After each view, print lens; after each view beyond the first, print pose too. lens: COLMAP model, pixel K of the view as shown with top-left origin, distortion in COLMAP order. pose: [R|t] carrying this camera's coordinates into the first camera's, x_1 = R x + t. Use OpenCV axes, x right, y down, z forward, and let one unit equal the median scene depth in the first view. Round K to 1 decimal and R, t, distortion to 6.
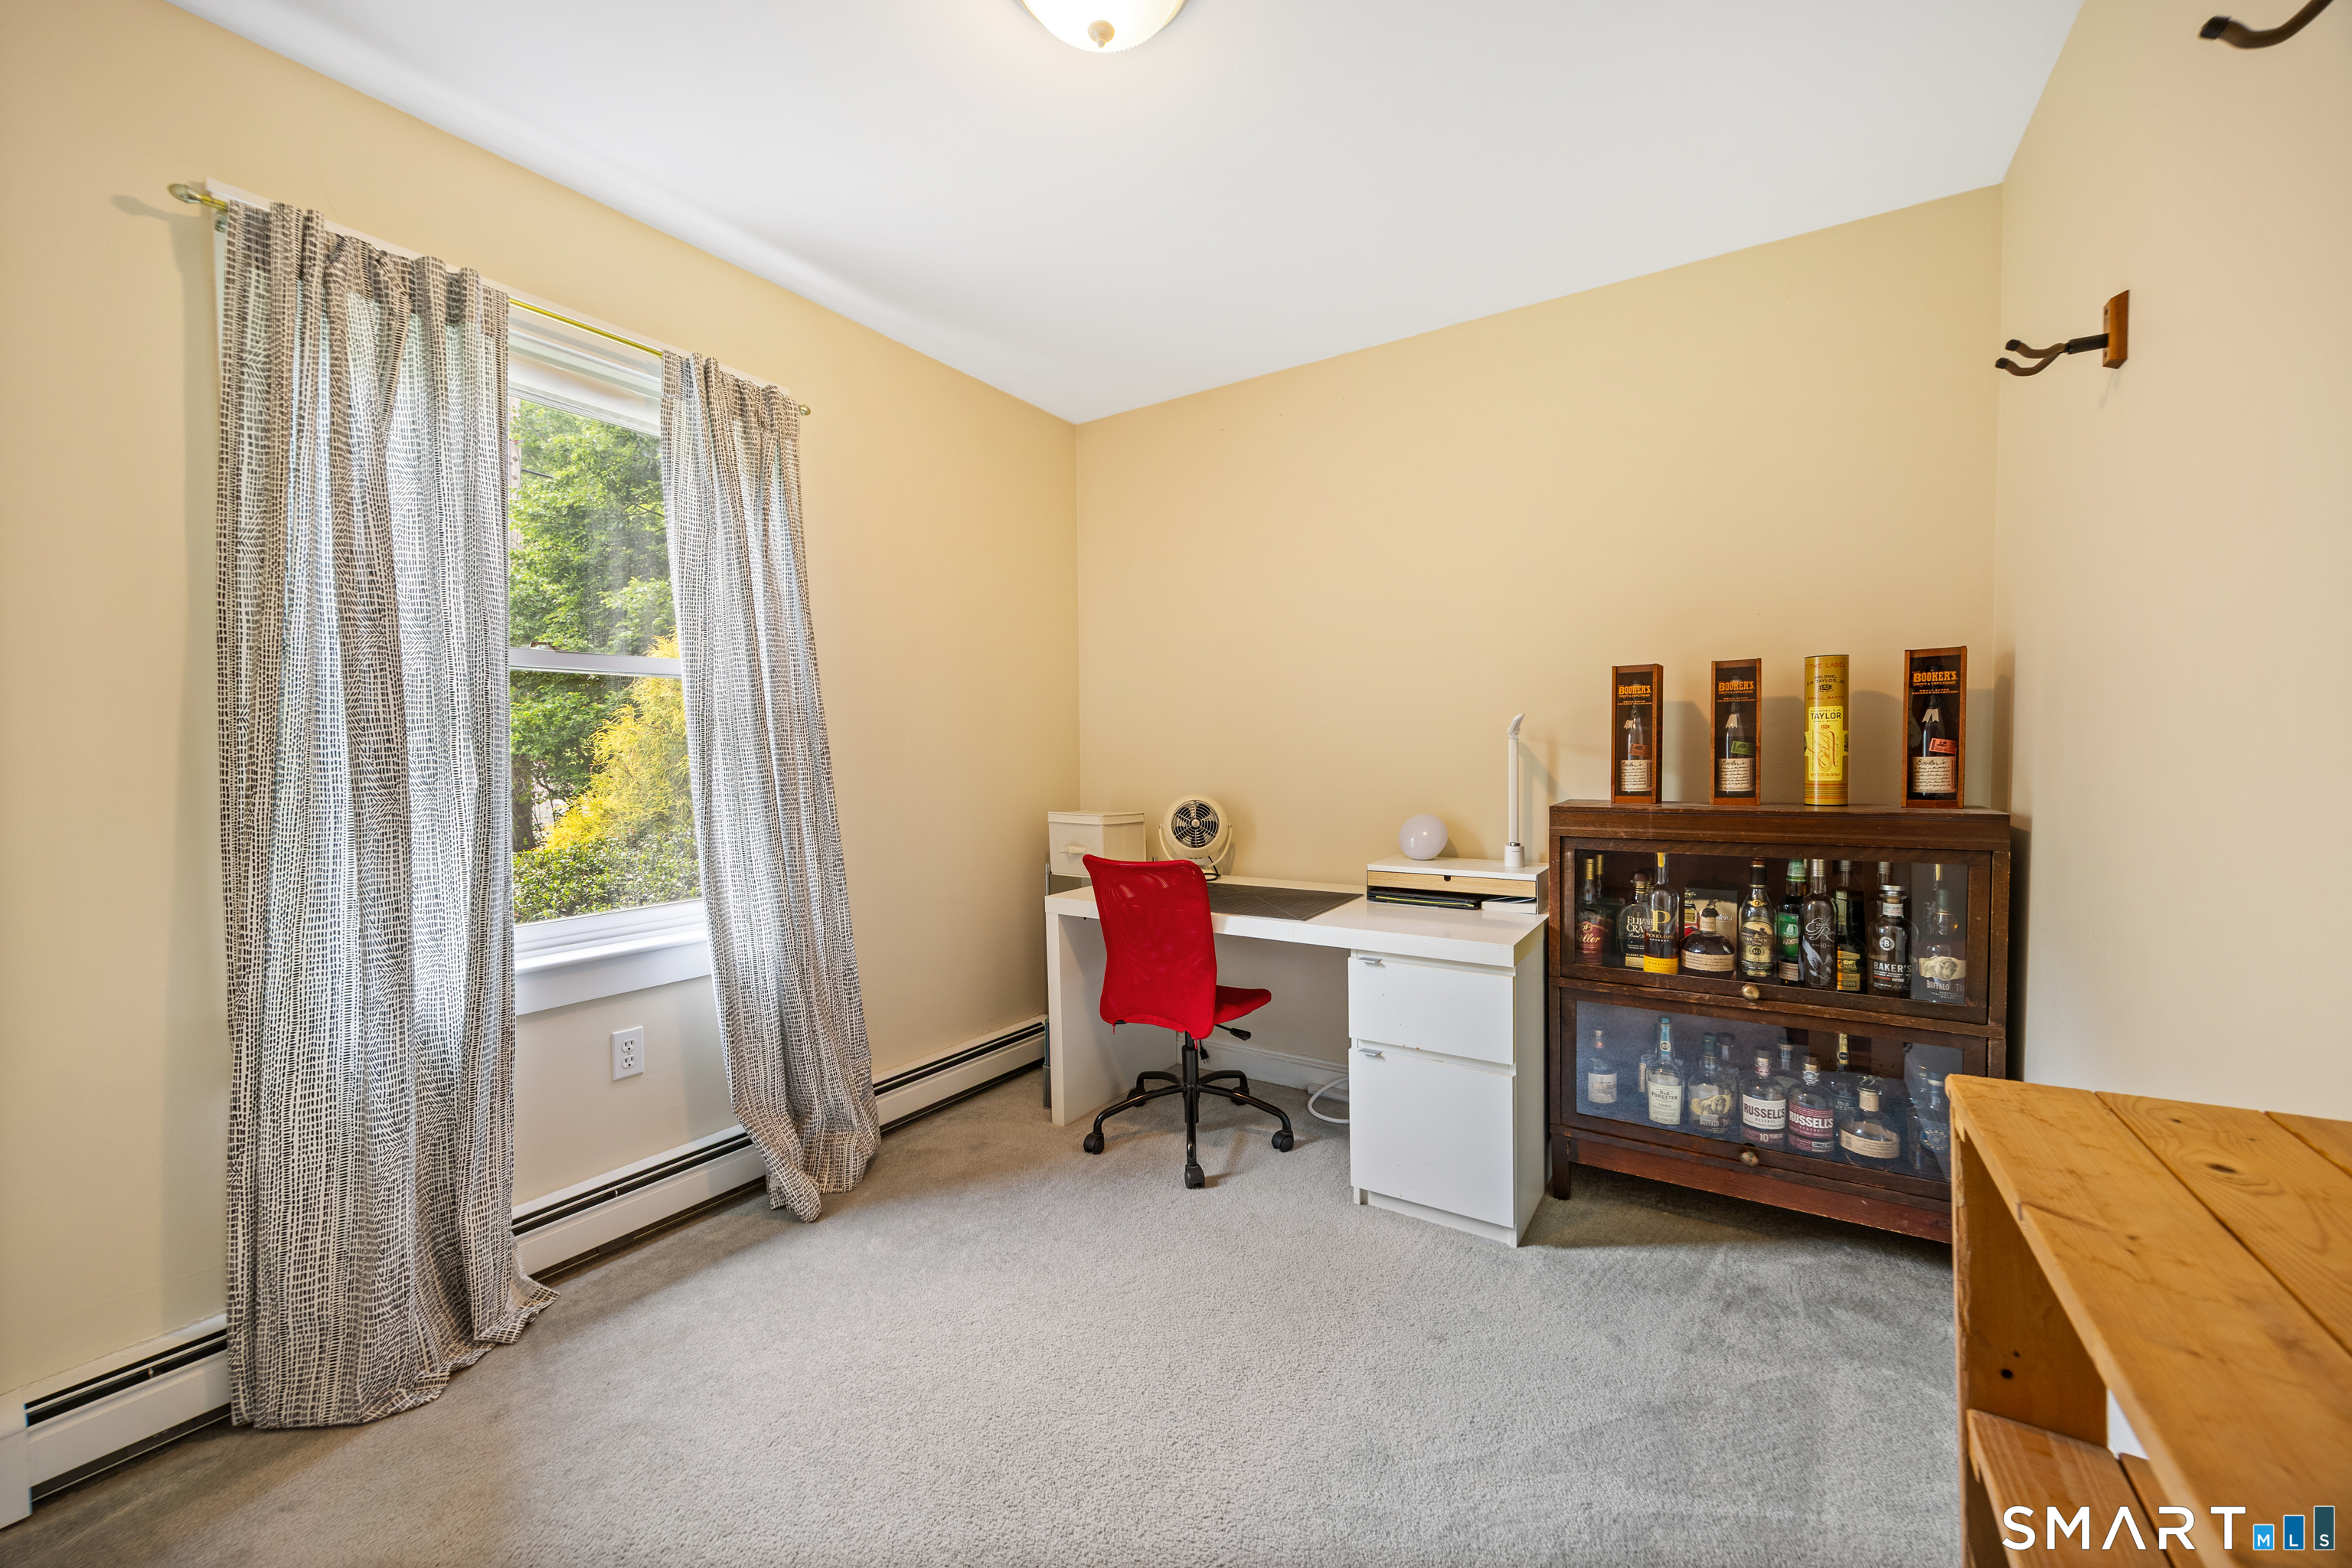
lens RADIAL K [[917.2, 0, 1182.8], [0, 917.2, 768.3], [0, 0, 1]] dist [0.001126, 0.000801]
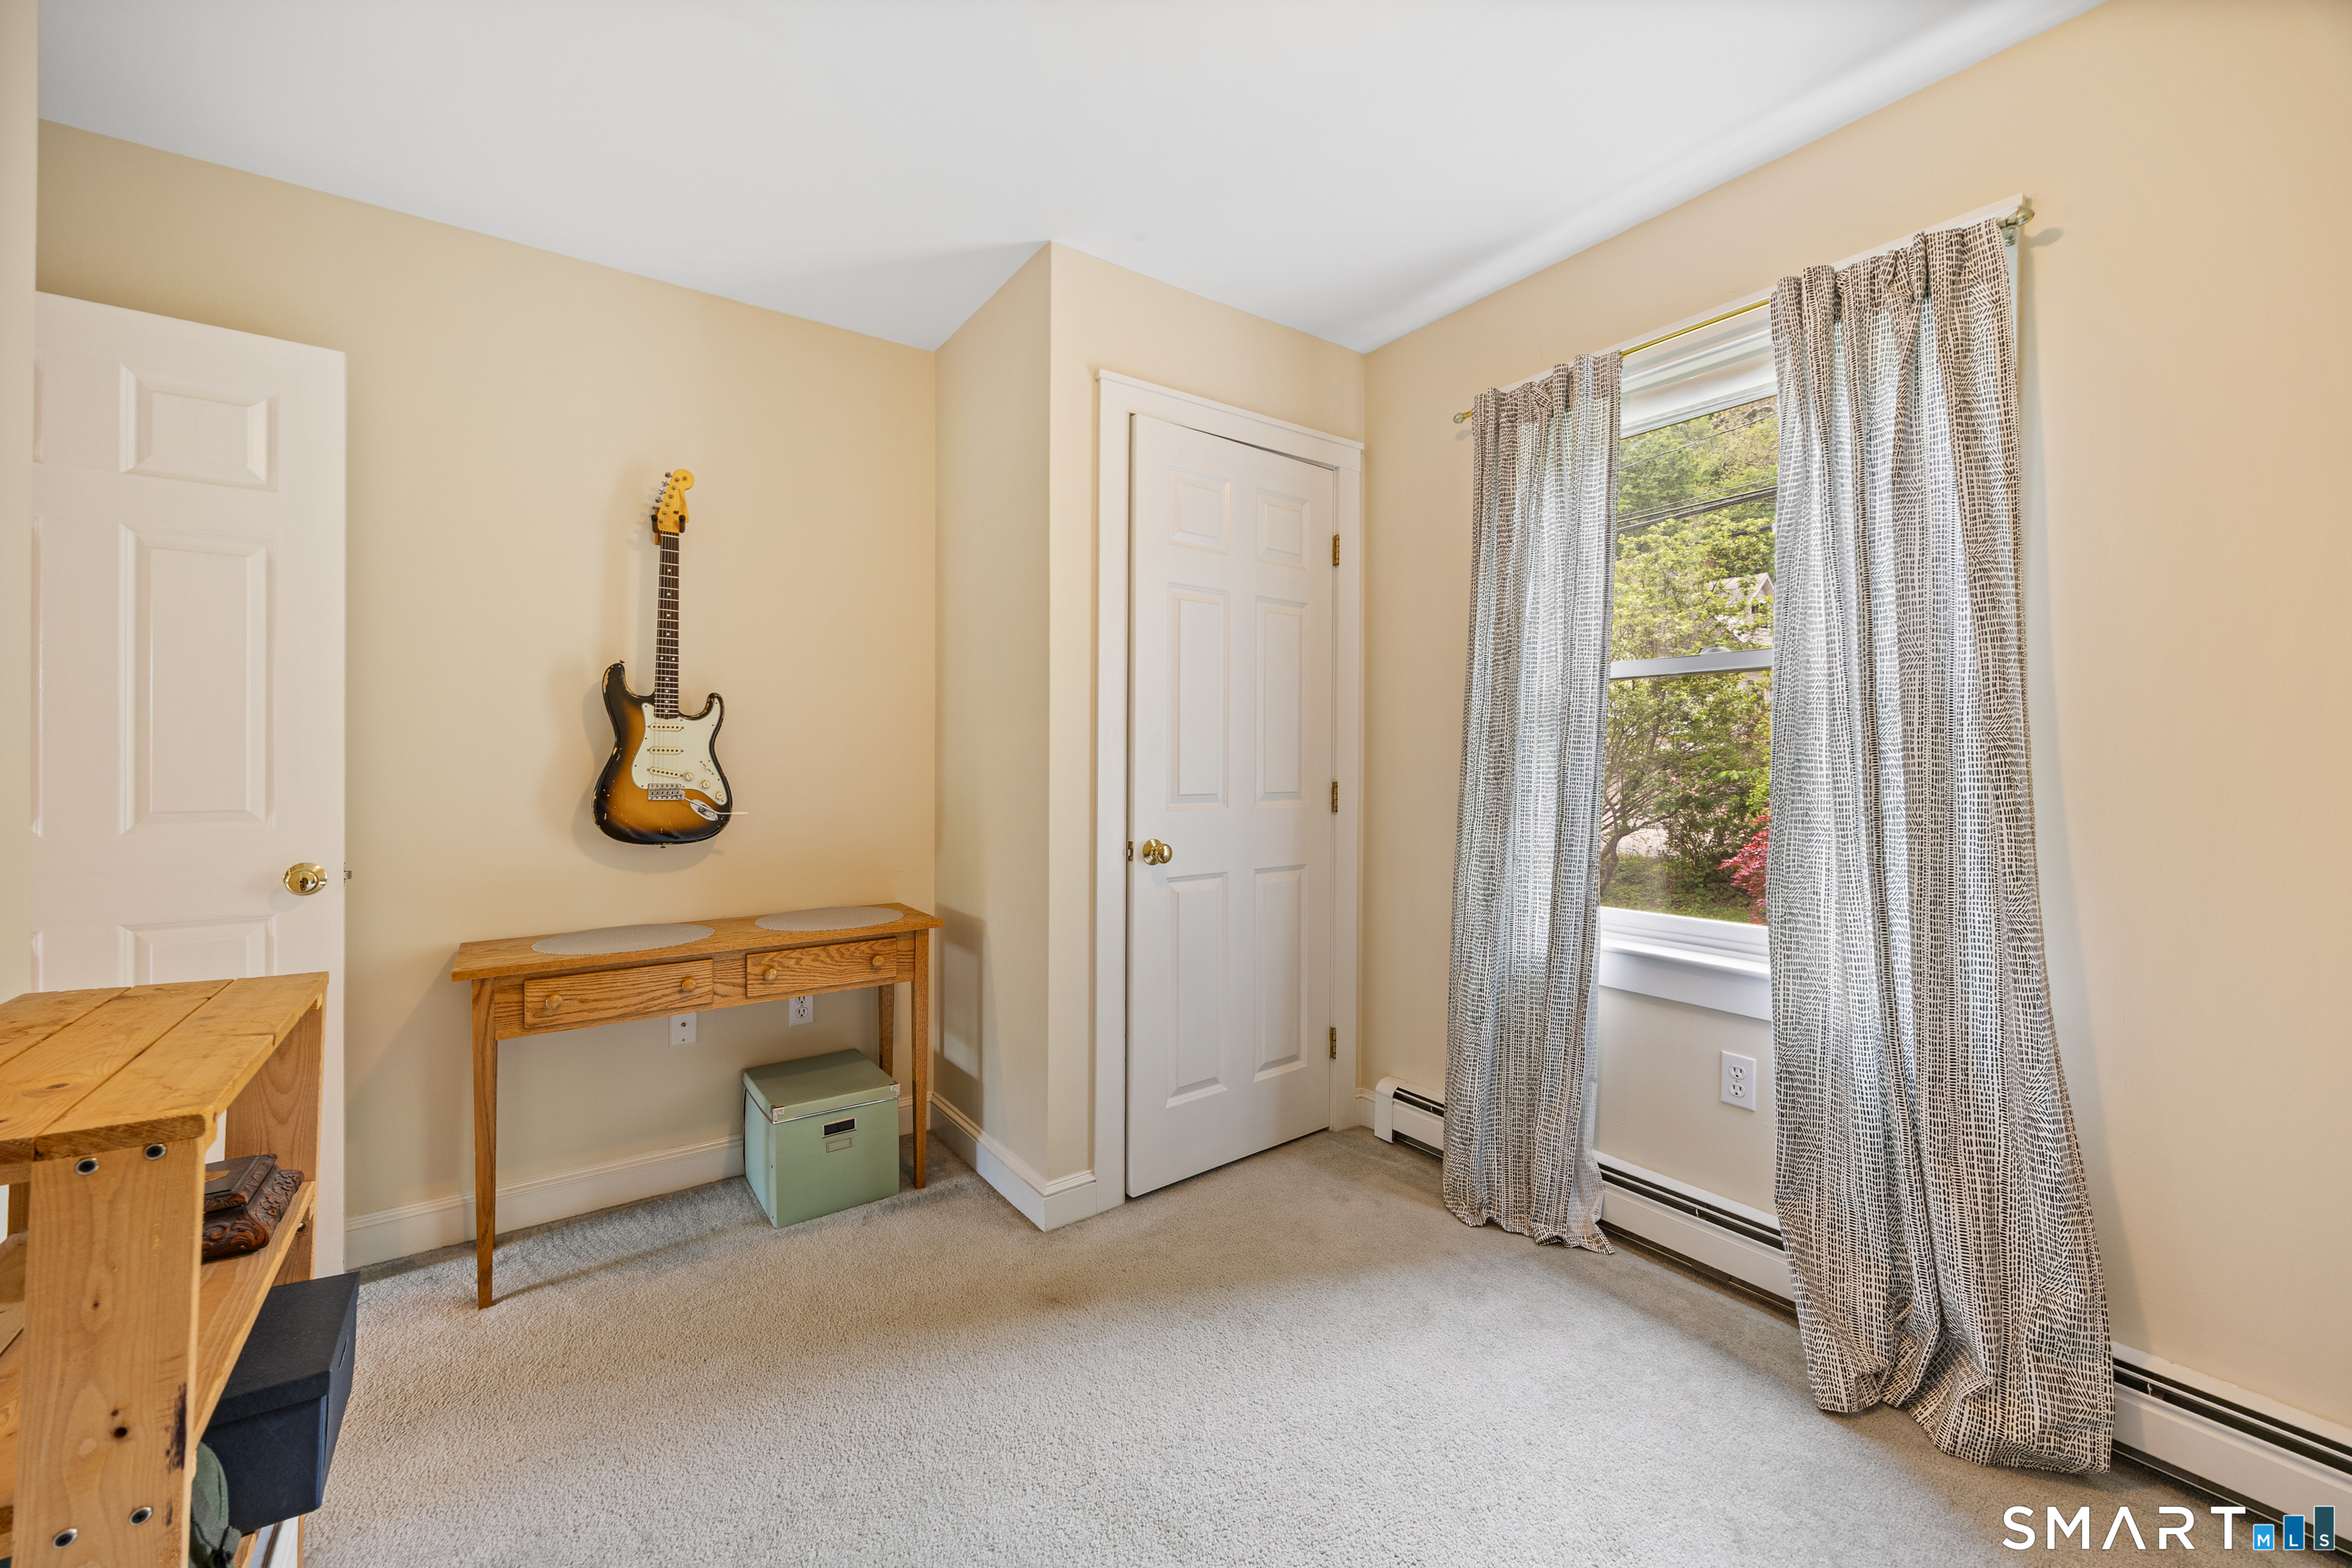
lens RADIAL K [[917.2, 0, 1177.3], [0, 917.2, 760.5], [0, 0, 1]] dist [0.001126, 0.000801]
pose [[-0.361305, 0.015512, -0.932319, 0.515623], [-0.016638, 0.999595, 0.023079, -0.027885], [0.932299, 0.023850, -0.360900, 0.903176]]
